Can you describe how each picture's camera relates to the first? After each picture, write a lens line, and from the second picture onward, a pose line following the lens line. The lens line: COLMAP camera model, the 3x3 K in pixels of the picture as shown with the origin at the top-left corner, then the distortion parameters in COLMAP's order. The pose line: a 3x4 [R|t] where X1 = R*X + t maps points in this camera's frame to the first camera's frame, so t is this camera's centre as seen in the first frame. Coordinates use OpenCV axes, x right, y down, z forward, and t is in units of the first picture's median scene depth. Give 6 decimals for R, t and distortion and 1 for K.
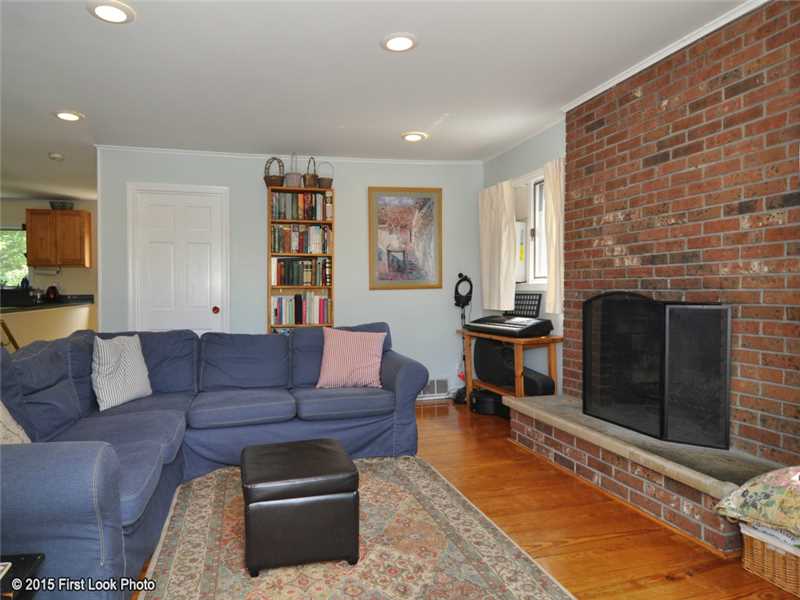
lens RADIAL K [[515.5, 0, 358.0], [0, 515.5, 301.2], [0, 0, 1]] dist [0.000232, -0.000871]
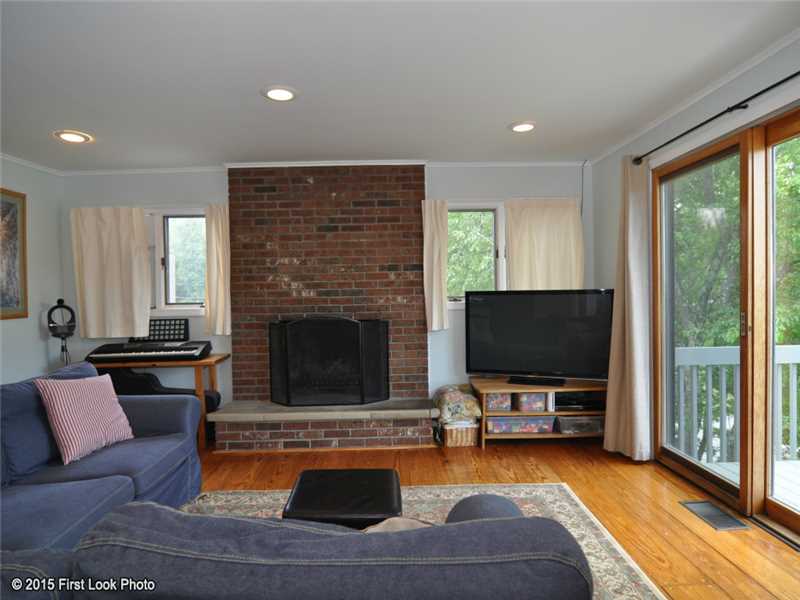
lens RADIAL K [[482.4, 0, 369.7], [0, 482.4, 302.7], [0, 0, 1]] dist [0.008924, 0.002980]
pose [[0.247645, -0.017242, 0.968697, -0.754612], [0.041545, 0.999111, 0.007162, -0.054471], [-0.967960, 0.038471, 0.248141, 0.498657]]
